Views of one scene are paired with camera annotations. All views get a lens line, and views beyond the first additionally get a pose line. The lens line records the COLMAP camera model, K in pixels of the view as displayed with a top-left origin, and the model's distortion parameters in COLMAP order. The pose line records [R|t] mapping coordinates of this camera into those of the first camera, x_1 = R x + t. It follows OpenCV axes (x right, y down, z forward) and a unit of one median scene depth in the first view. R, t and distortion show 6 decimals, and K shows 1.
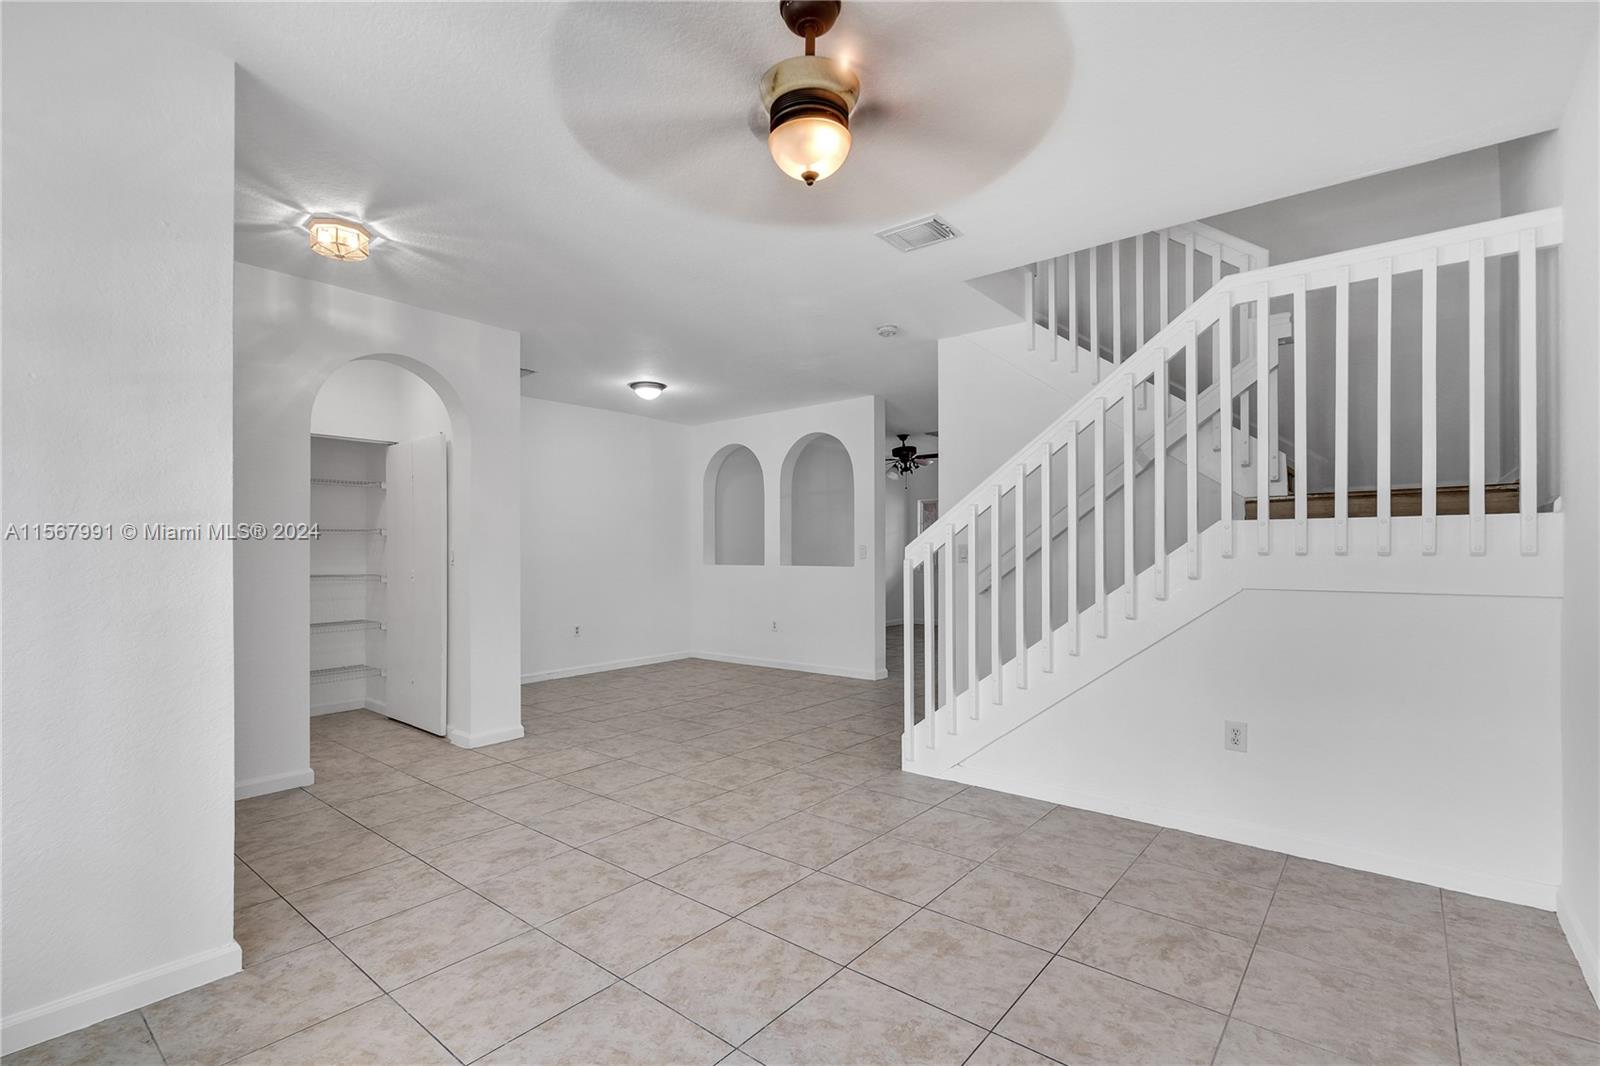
lens RADIAL K [[722.0, 0, 795.5], [0, 722.0, 546.5], [0, 0, 1]] dist [-0.002315, 0.000521]
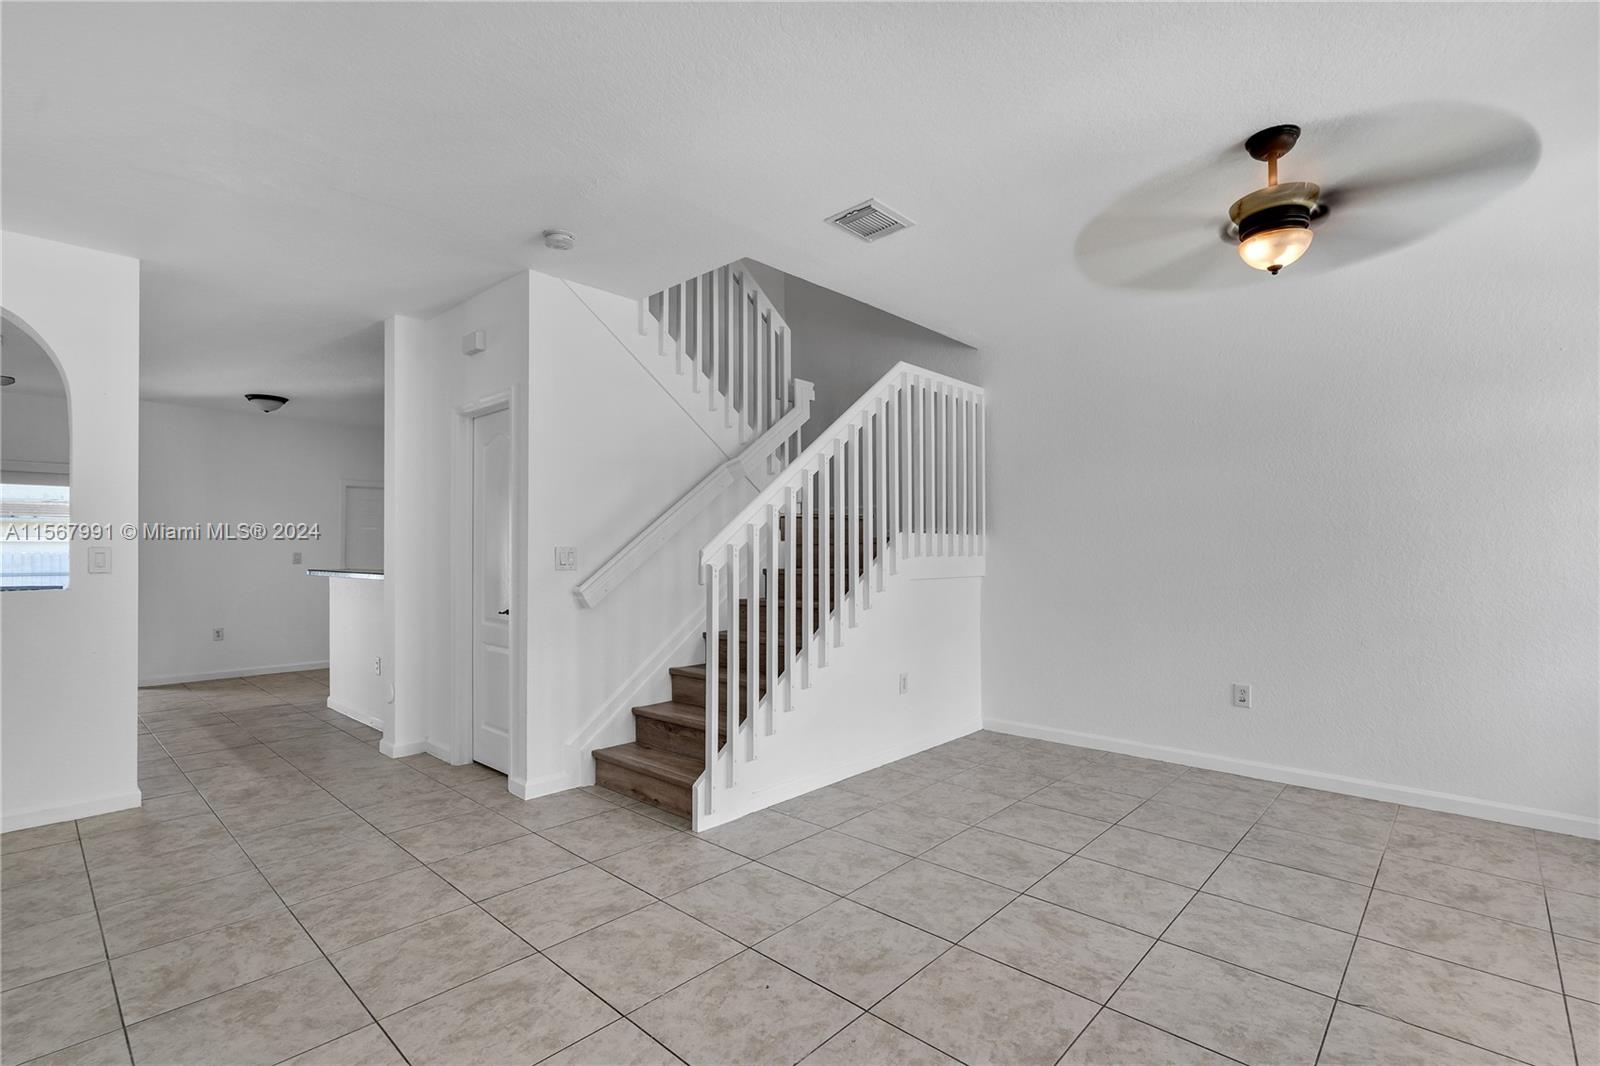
lens RADIAL K [[722.0, 0, 795.5], [0, 722.0, 546.5], [0, 0, 1]] dist [-0.002315, 0.000521]
pose [[0.075304, 0.013387, 0.997071, -0.820099], [-0.001593, 0.999910, -0.013304, 0.009590], [-0.997159, -0.000587, 0.075318, 1.074671]]
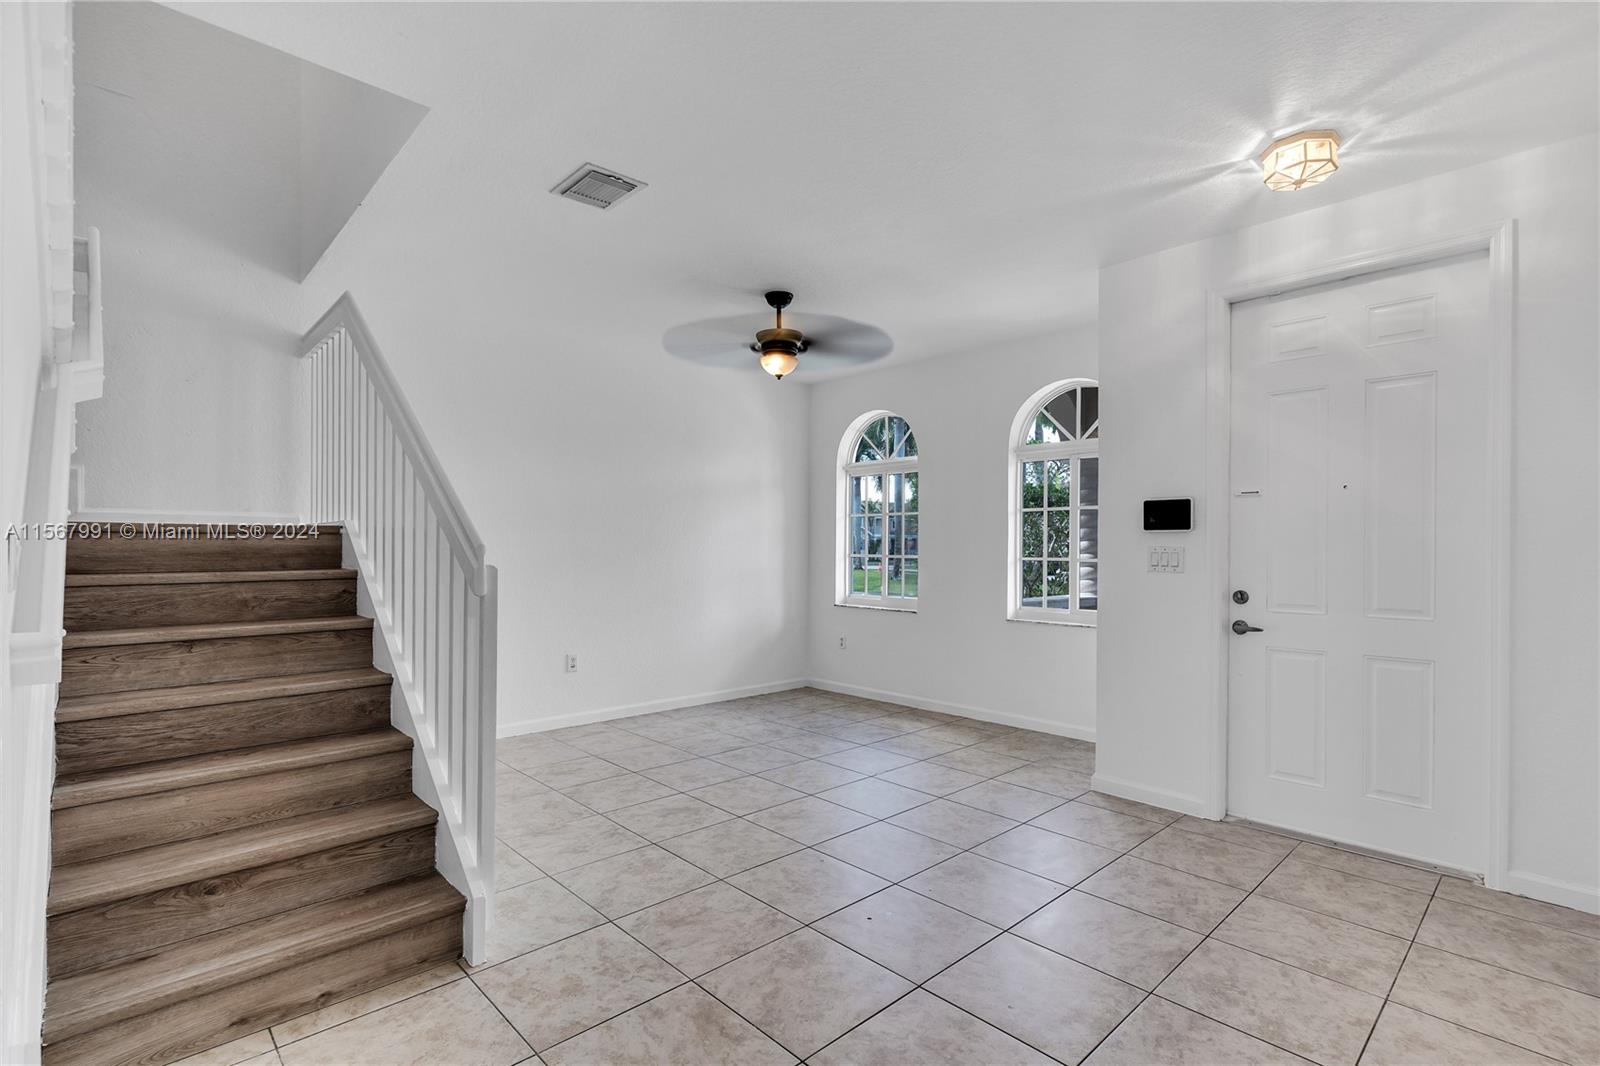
lens RADIAL K [[751.1, 0, 775.6], [0, 751.1, 554.2], [0, 0, 1]] dist [-0.000236, 0.000255]
pose [[-0.988057, -0.003311, 0.154051, -0.193110], [-0.002913, 0.999992, 0.002810, 0.007695], [-0.154059, 0.002328, -0.988059, 1.952763]]
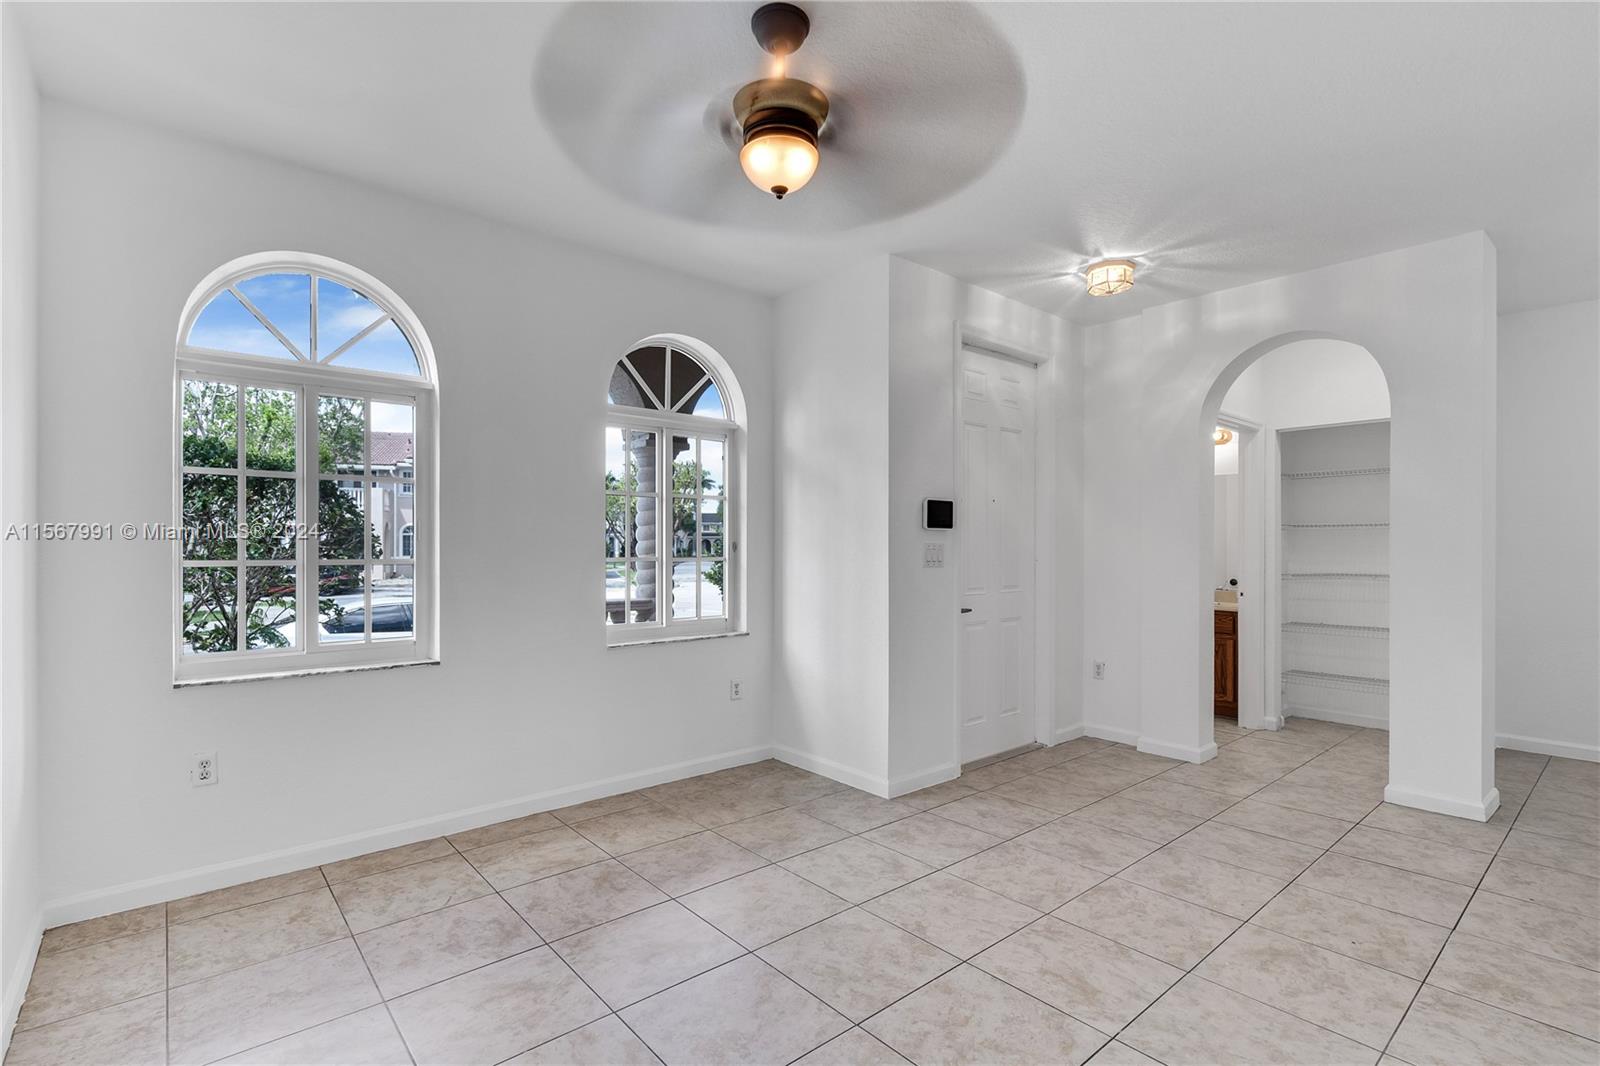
lens RADIAL K [[759.0, 0, 803.0], [0, 759.0, 549.3], [0, 0, 1]] dist [0.001504, 0.000589]
pose [[-0.168820, 0.006136, -0.985628, 0.664922], [0.003940, 0.999977, 0.005550, -0.000333], [0.985639, -0.002946, -0.168840, 0.737663]]
